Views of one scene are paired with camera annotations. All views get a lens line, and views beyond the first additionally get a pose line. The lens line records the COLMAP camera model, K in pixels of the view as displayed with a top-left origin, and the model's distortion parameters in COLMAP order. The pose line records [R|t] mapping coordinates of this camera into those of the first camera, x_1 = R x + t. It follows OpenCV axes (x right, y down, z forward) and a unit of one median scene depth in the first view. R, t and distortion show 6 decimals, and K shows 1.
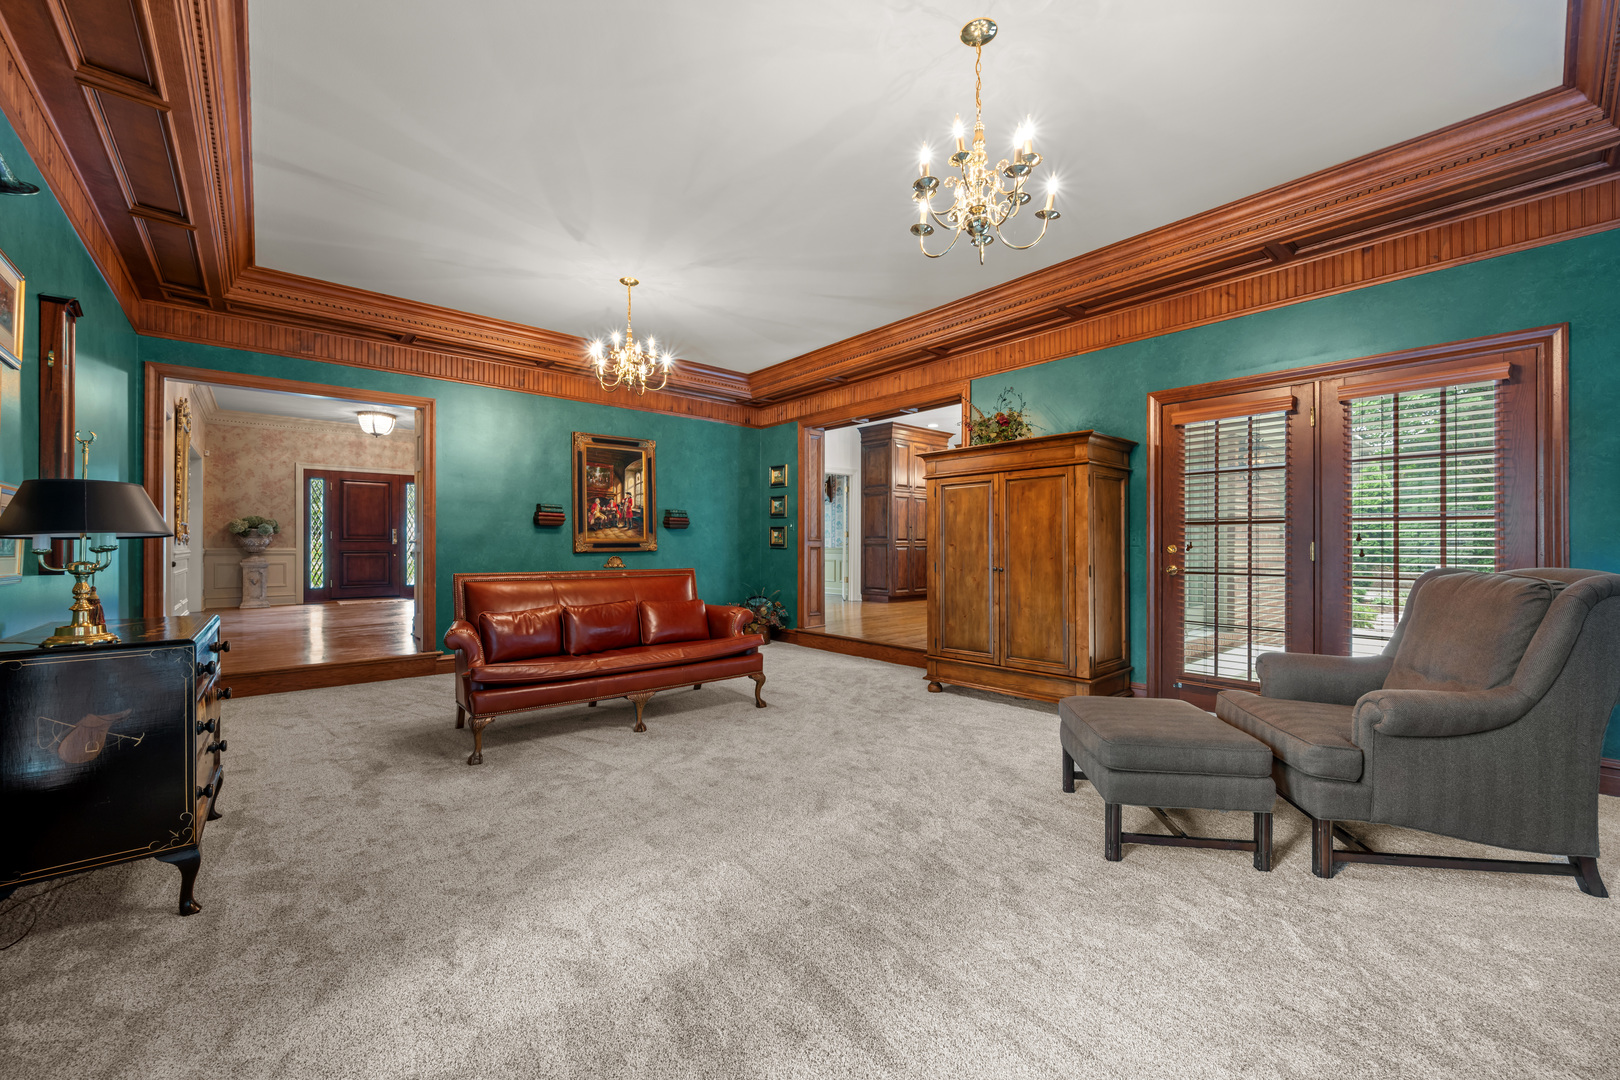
lens RADIAL K [[639.9, 0, 807.1], [0, 639.9, 542.7], [0, 0, 1]] dist [-0.002987, 0.000941]
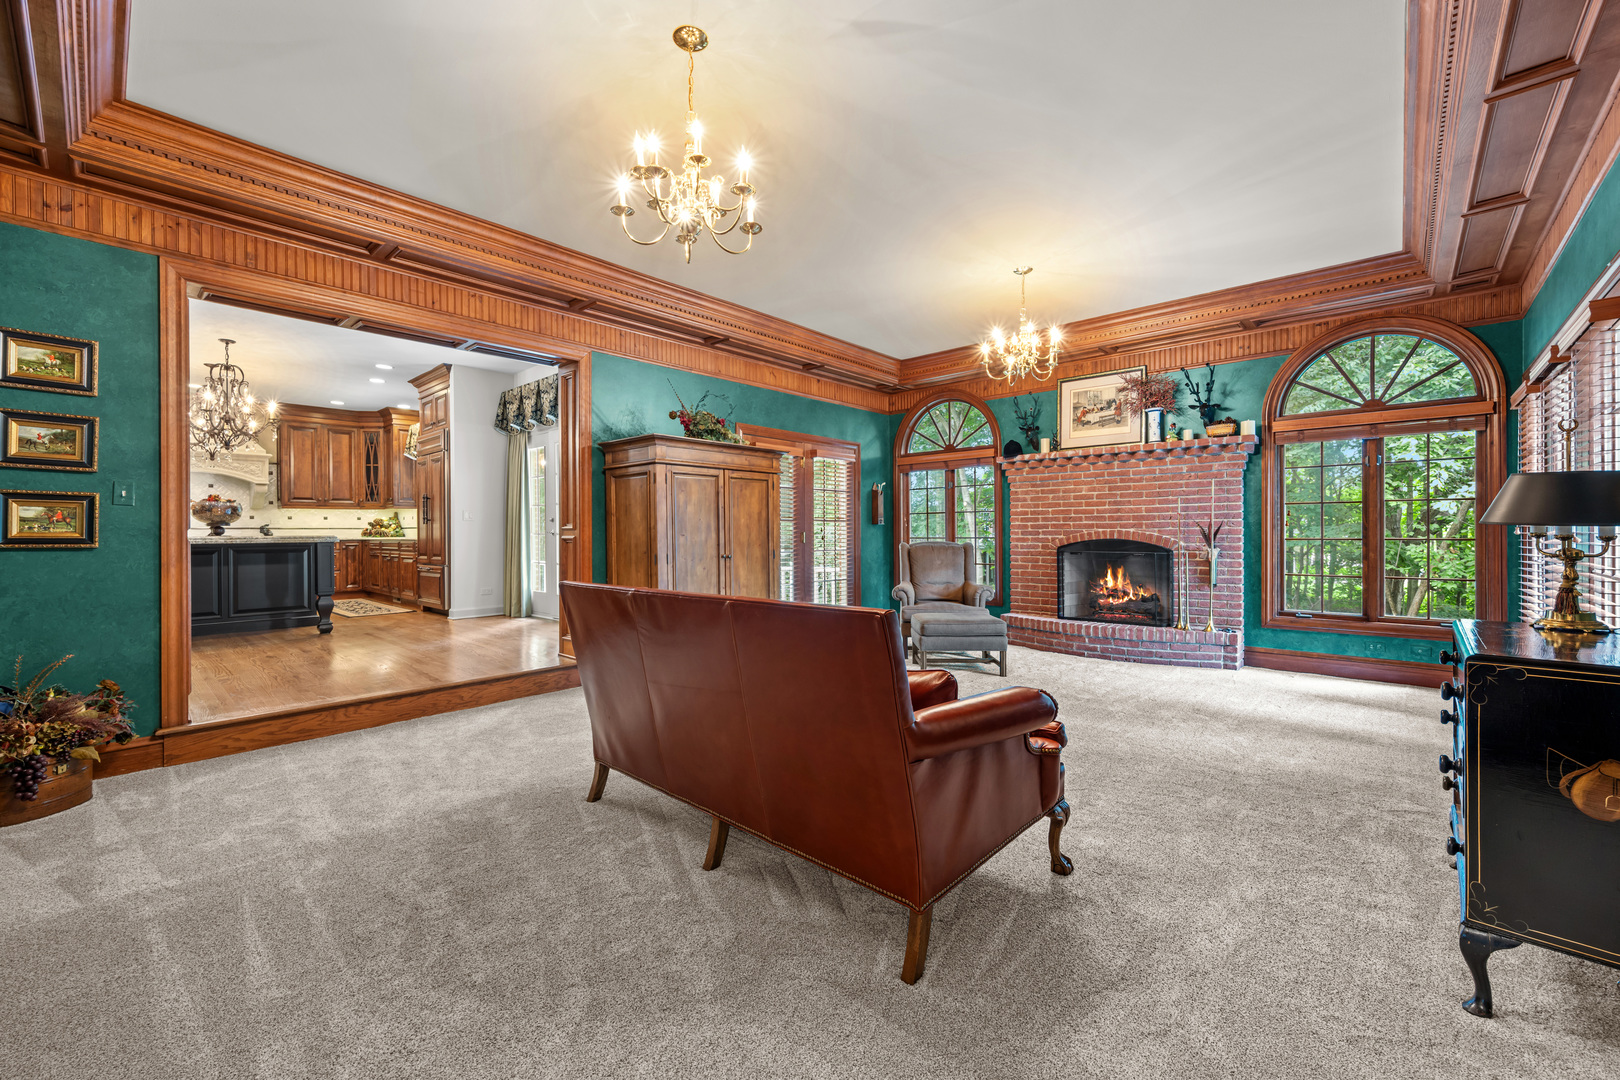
lens RADIAL K [[639.9, 0, 807.6], [0, 639.9, 534.9], [0, 0, 1]] dist [-0.002987, 0.000941]
pose [[-0.116945, -0.003182, 0.993133, -0.779282], [0.001535, 0.999993, 0.003384, 0.000137], [-0.993137, 0.001920, -0.116939, 0.940518]]
